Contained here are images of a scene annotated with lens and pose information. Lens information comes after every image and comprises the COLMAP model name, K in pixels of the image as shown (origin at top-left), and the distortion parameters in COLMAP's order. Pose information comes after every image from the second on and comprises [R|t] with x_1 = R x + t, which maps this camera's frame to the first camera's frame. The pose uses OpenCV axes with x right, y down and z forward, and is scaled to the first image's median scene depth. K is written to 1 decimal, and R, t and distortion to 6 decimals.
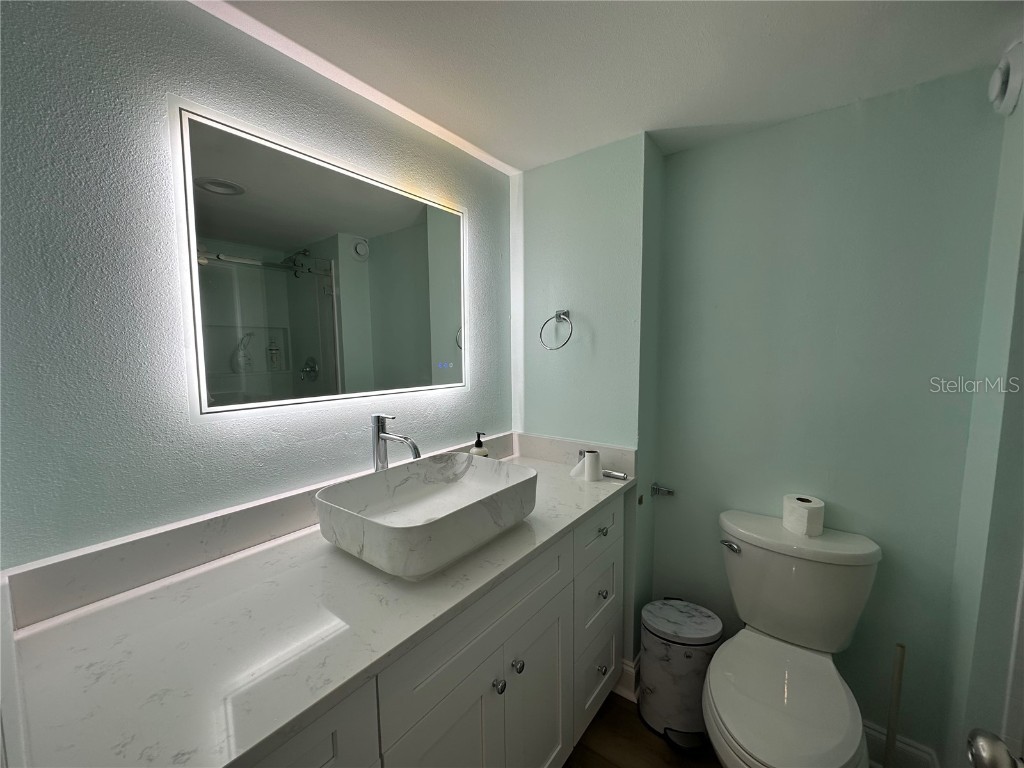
lens RADIAL K [[408.3, 0, 515.8], [0, 408.3, 384.6], [0, 0, 1]] dist [-0.005146, 0.001119]
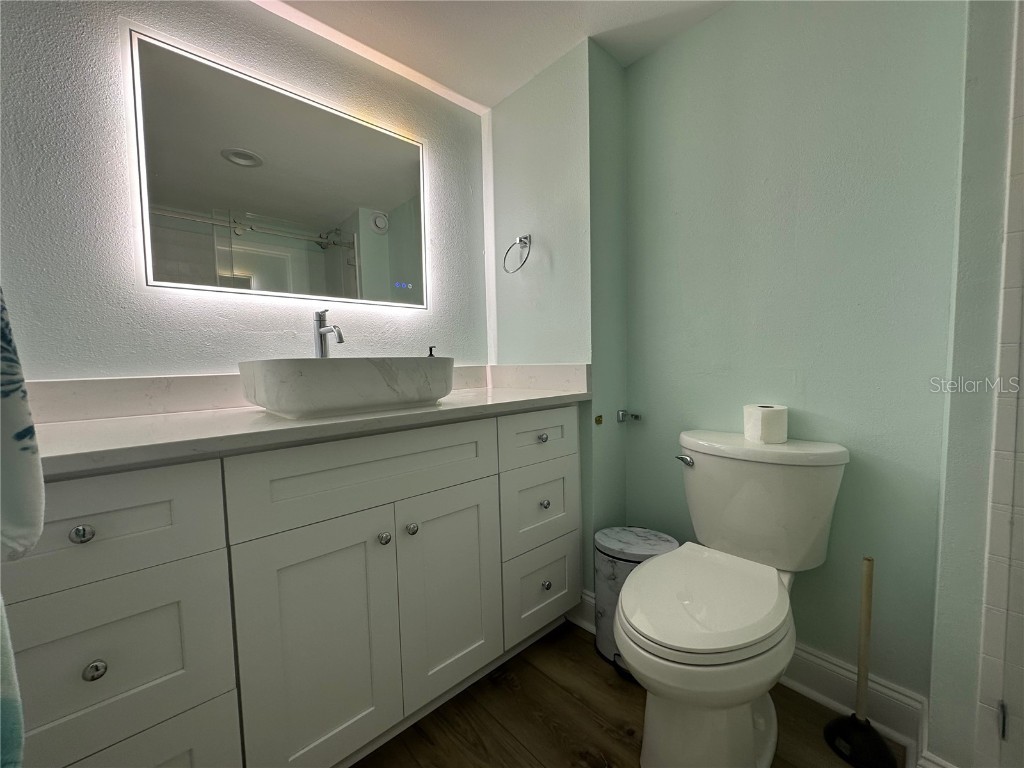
lens RADIAL K [[408.3, 0, 516.6], [0, 408.3, 386.4], [0, 0, 1]] dist [-0.005146, 0.001119]
pose [[0.984387, -0.005453, -0.175934, 0.309573], [0.000405, 0.999588, -0.028716, 0.251775], [0.176018, 0.028197, 0.983983, 0.021026]]
